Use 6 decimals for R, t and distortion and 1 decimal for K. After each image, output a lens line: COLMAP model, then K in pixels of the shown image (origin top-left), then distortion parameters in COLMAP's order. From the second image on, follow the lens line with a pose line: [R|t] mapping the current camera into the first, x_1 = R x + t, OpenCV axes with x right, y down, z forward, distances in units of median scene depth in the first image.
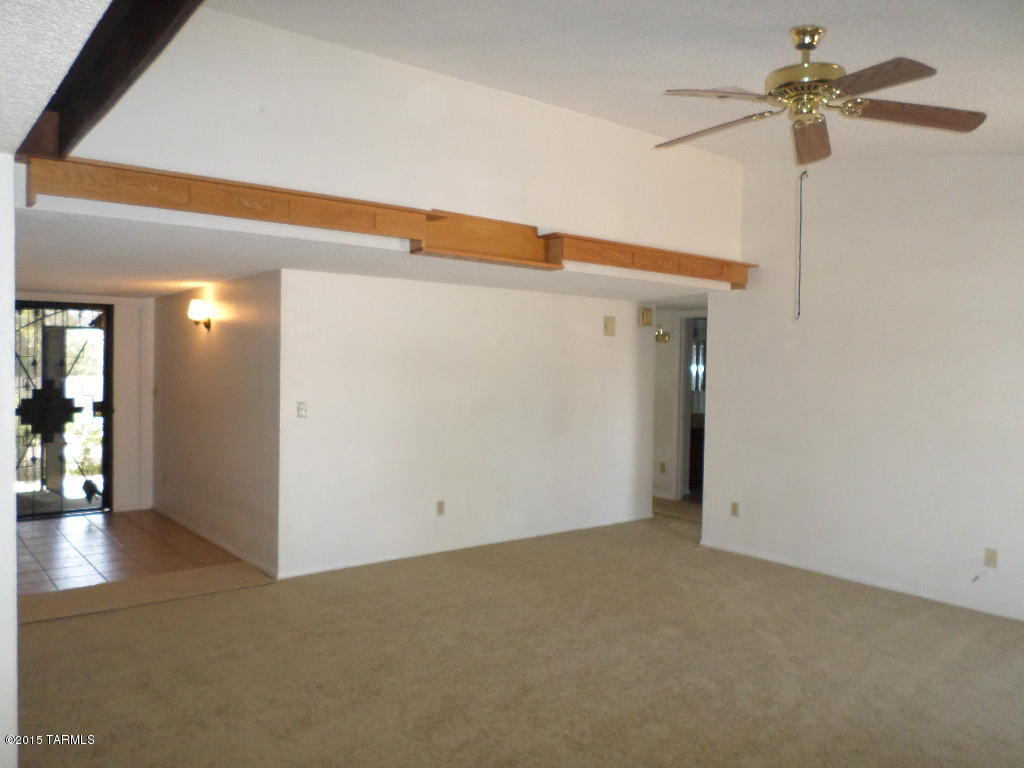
lens RADIAL K [[781.3, 0, 513.9], [0, 781.3, 381.7], [0, 0, 1]] dist [-0.018640, -0.013307]
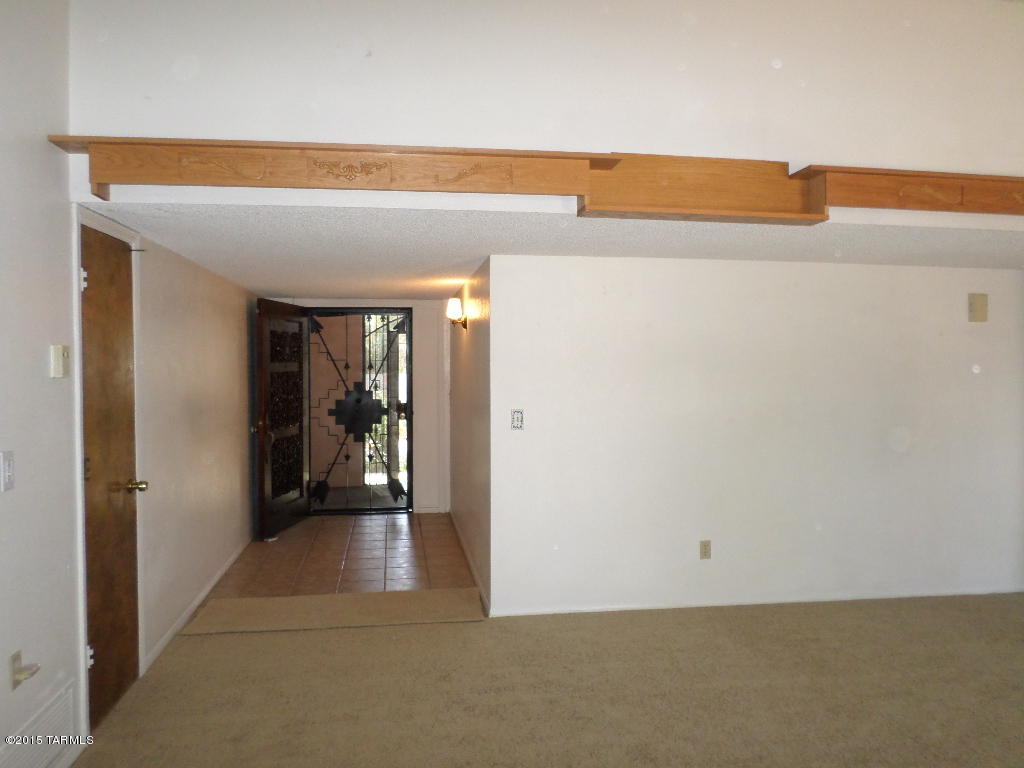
lens RADIAL K [[781.3, 0, 509.6], [0, 781.3, 383.7], [0, 0, 1]] dist [-0.018640, -0.013307]
pose [[0.861716, 0.004541, -0.507370, 0.151943], [-0.002405, 0.999985, 0.004867, -0.008029], [0.507385, -0.002974, 0.861715, 0.270989]]
